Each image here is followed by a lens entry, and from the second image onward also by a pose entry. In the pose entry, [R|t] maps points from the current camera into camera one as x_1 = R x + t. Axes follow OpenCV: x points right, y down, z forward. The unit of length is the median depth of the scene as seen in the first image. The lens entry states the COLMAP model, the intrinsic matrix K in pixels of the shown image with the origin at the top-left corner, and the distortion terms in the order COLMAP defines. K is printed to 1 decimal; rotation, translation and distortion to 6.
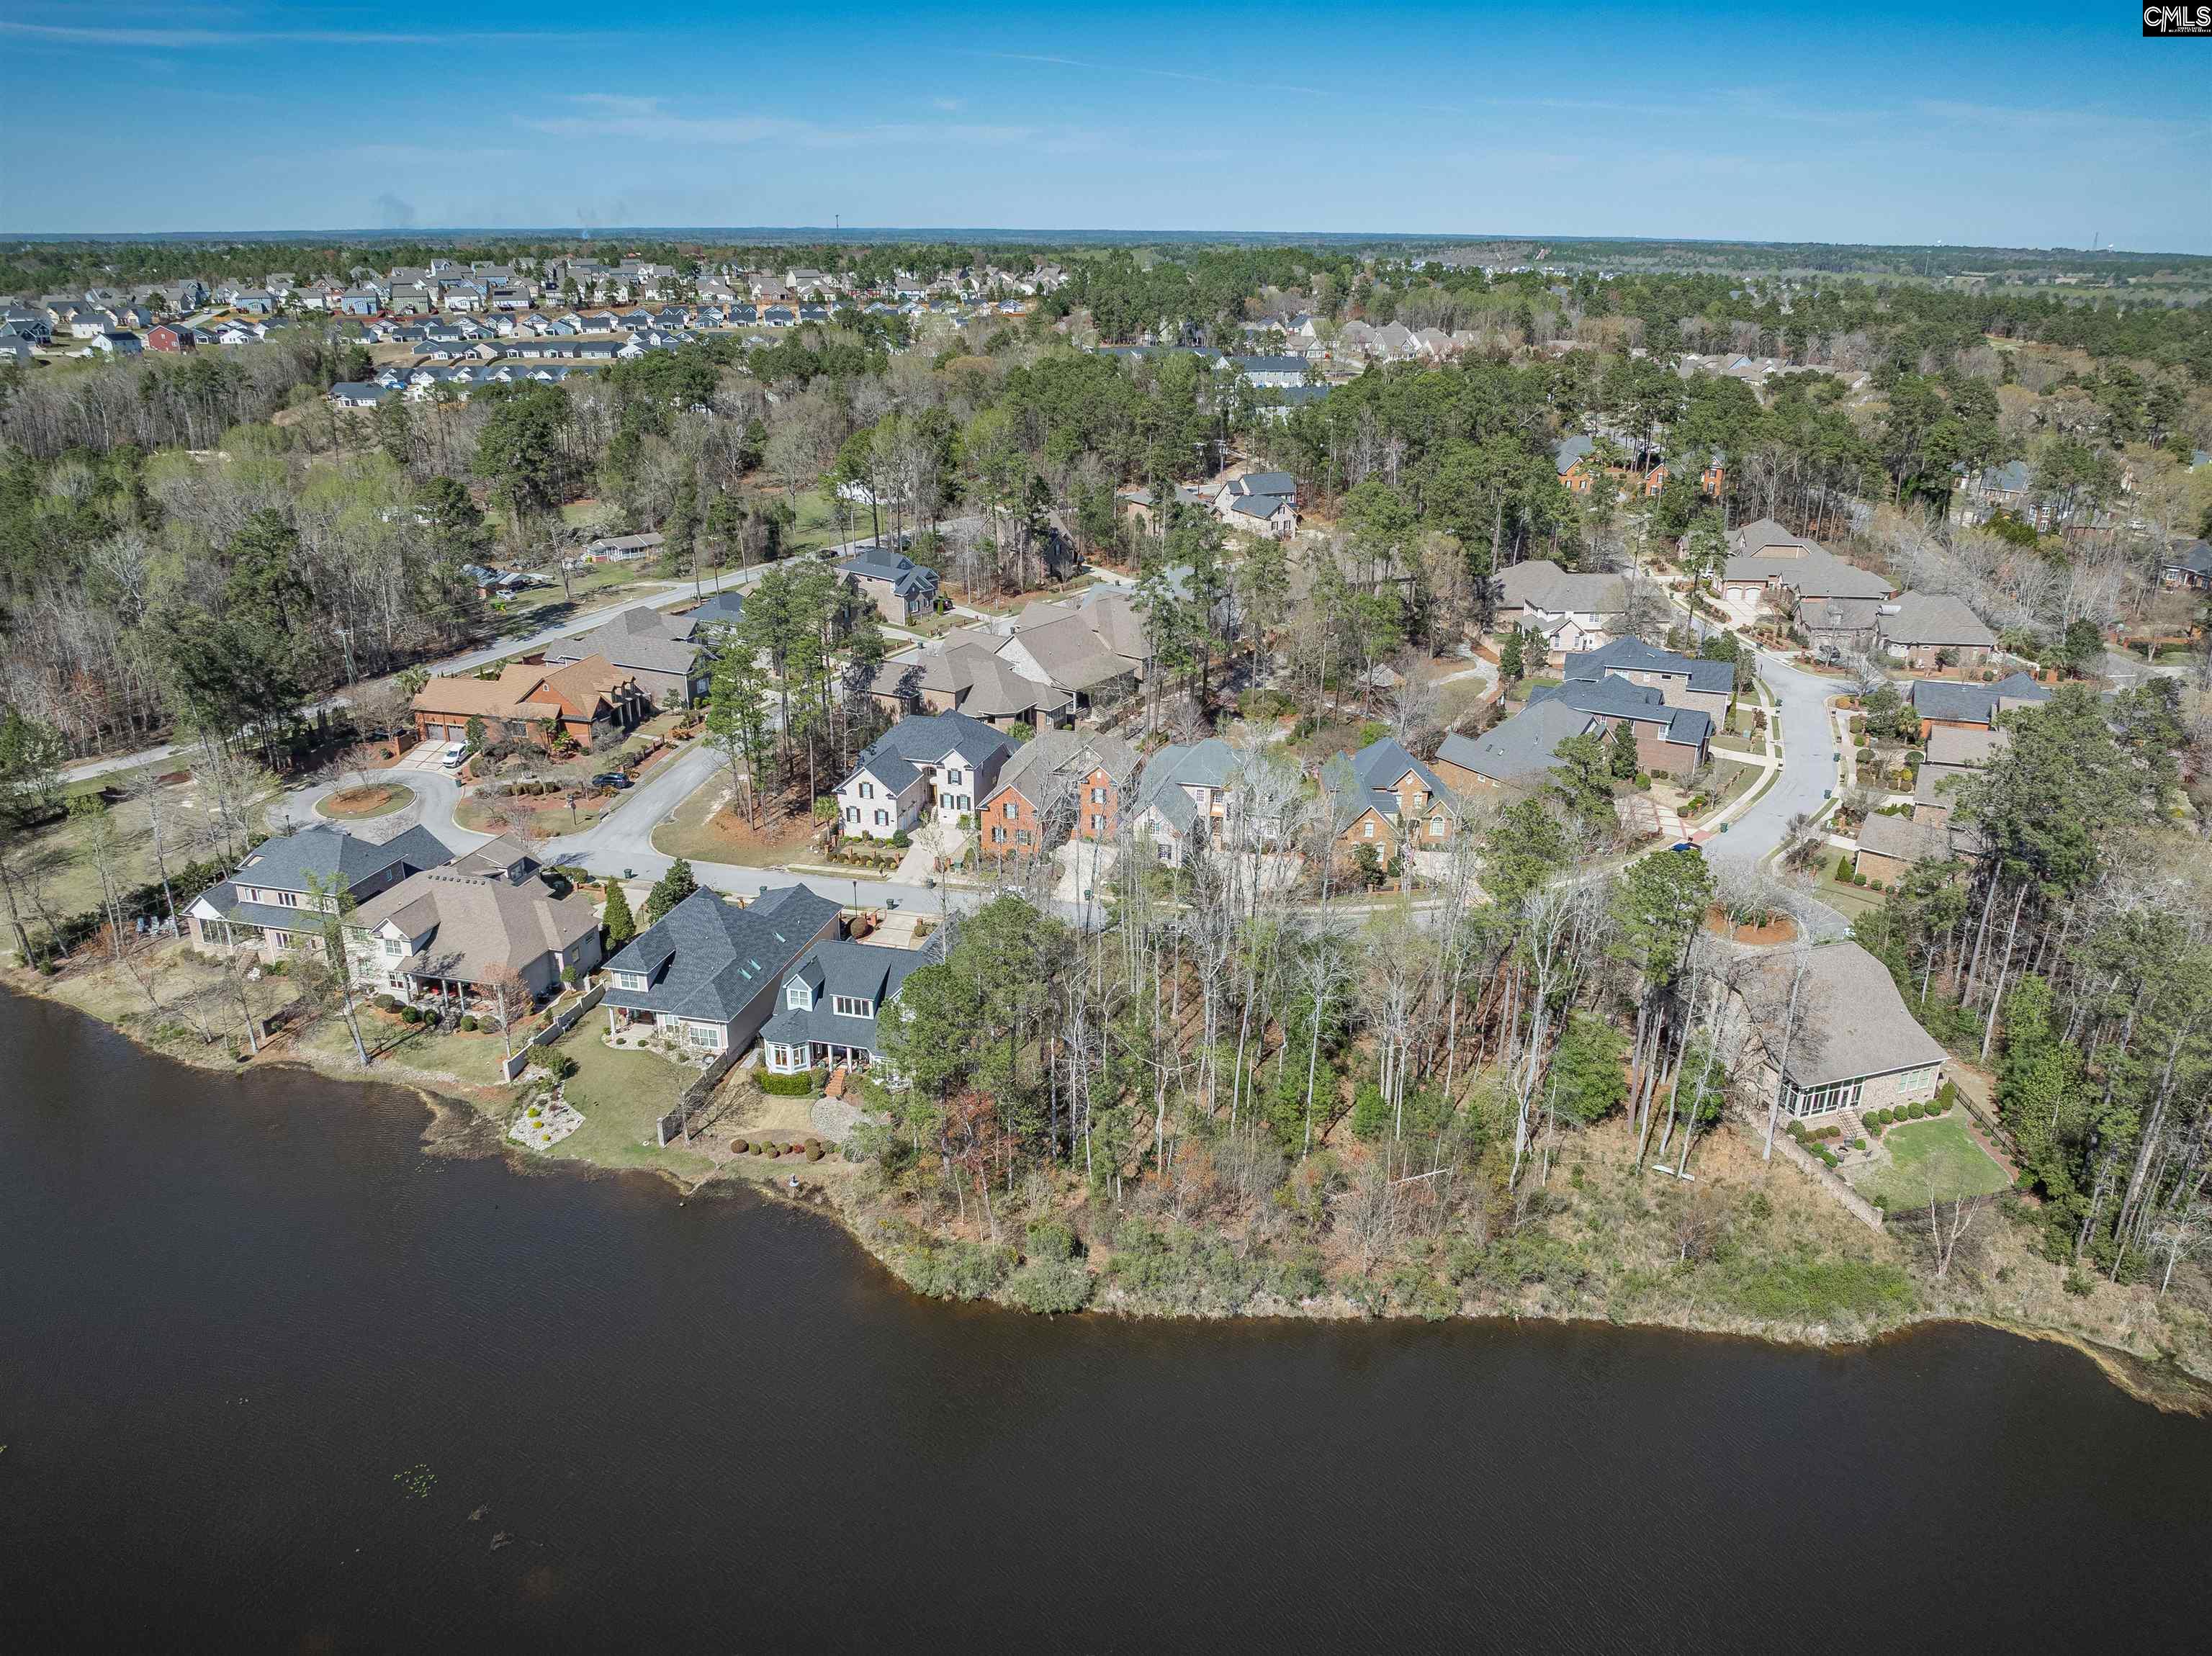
lens RADIAL K [[1600.7, 0, 1106.0], [0, 1600.7, 828.0], [0, 0, 1]] dist [-0.002863, -0.113678]
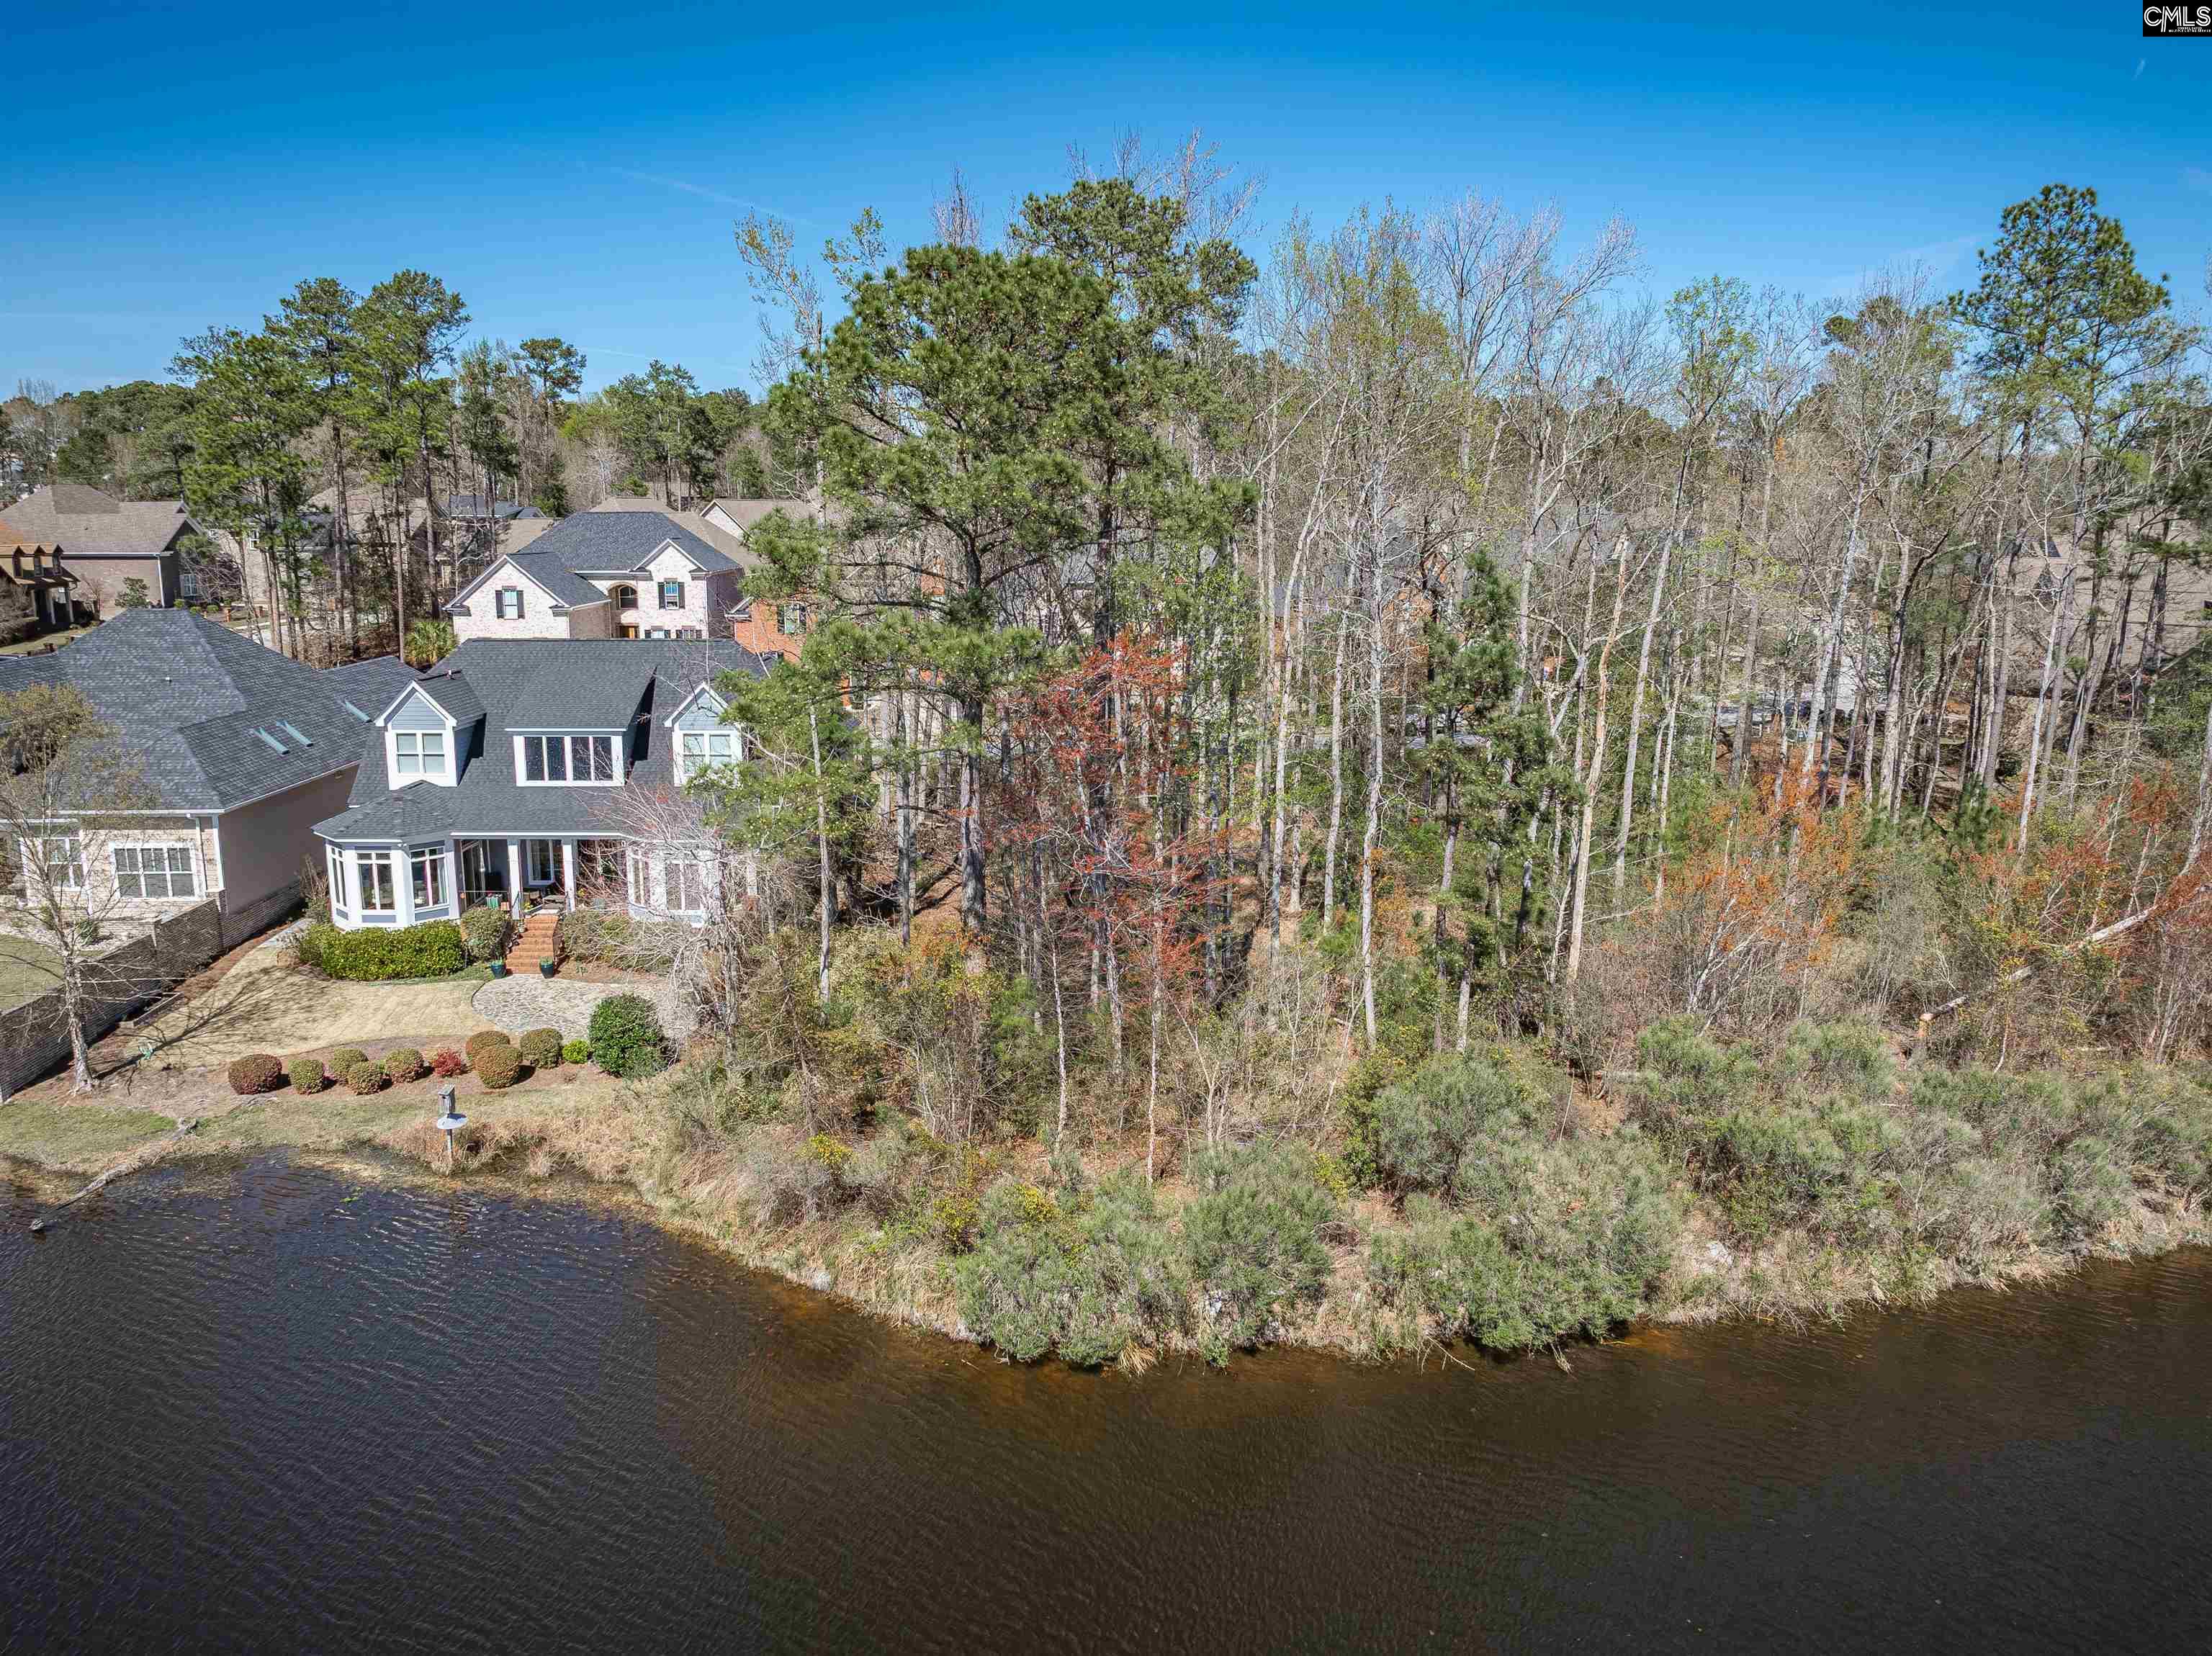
lens RADIAL K [[1606.9, 0, 1106.0], [0, 1606.9, 828.0], [0, 0, 1]] dist [-0.066936, 0.029717]
pose [[0.962454, -0.048085, 0.267153, -0.136401], [0.092393, 0.983451, -0.155847, 0.200823], [-0.255238, 0.174678, 0.950968, 0.597879]]
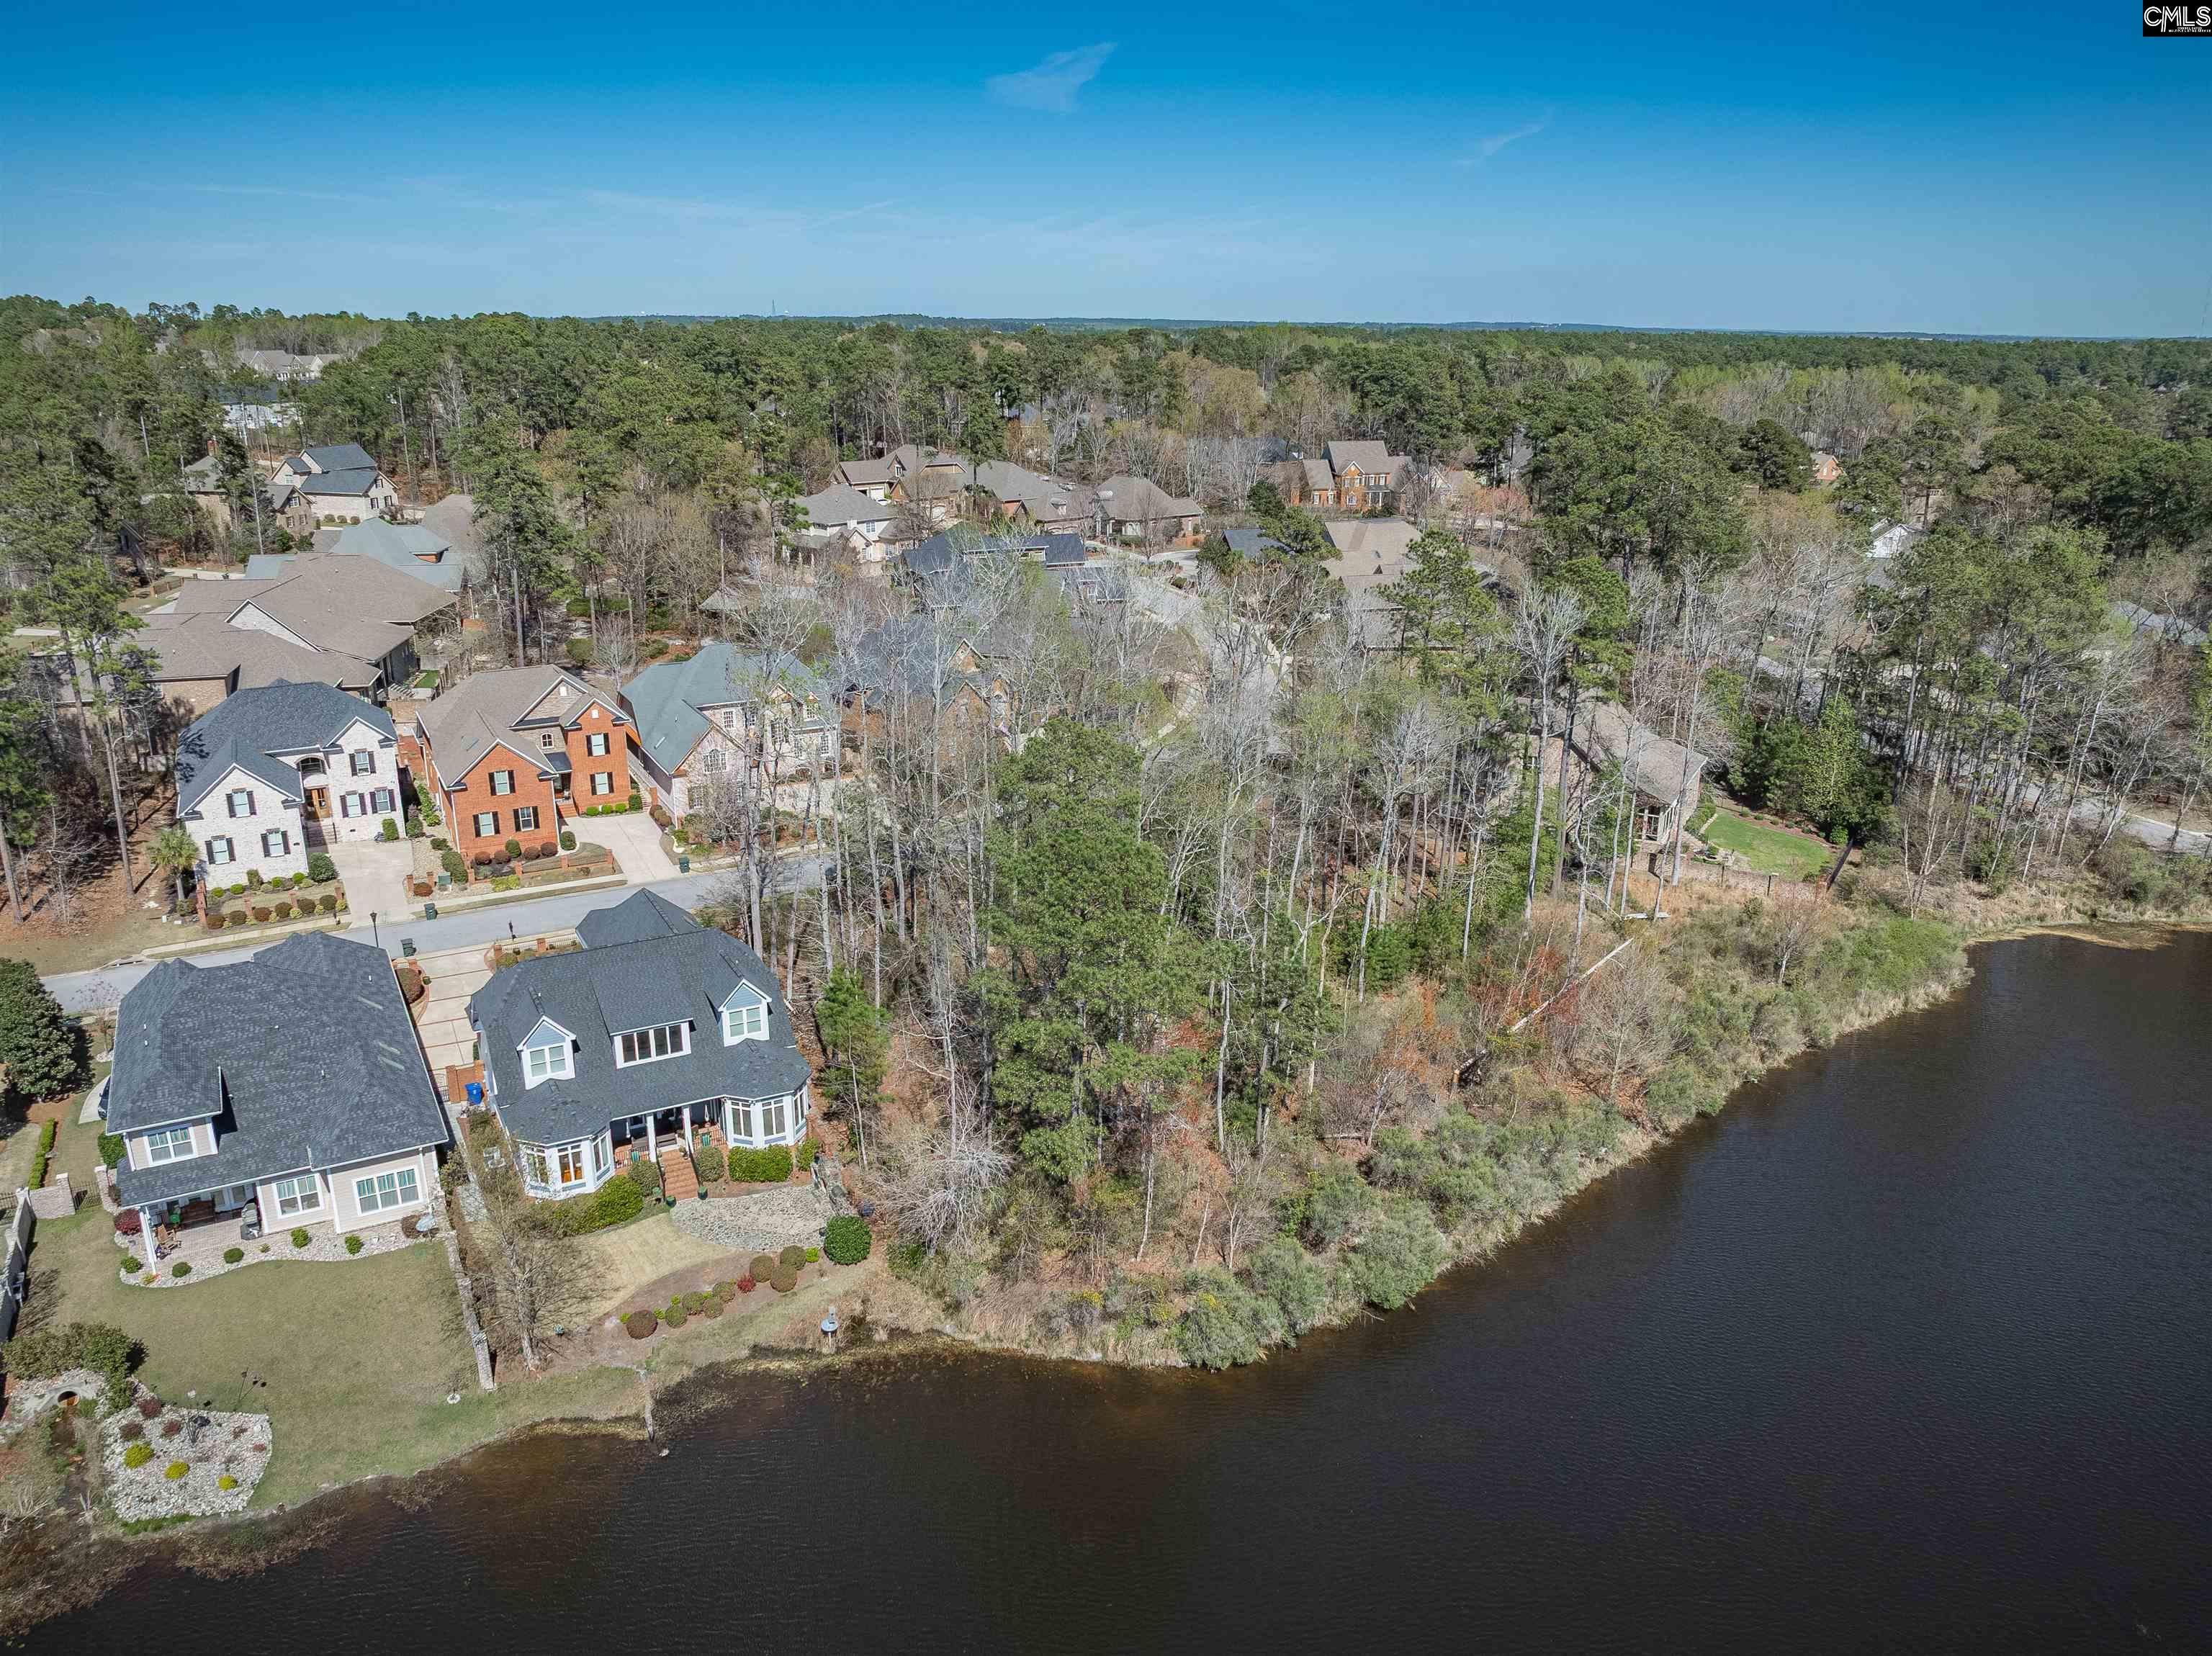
lens RADIAL K [[1606.9, 0, 1106.0], [0, 1606.9, 828.0], [0, 0, 1]] dist [-0.066936, 0.029717]
pose [[0.732062, -0.207253, 0.648947, -0.393620], [0.239996, 0.969988, 0.039049, 0.053200], [-0.637564, 0.127158, 0.759831, 0.451387]]
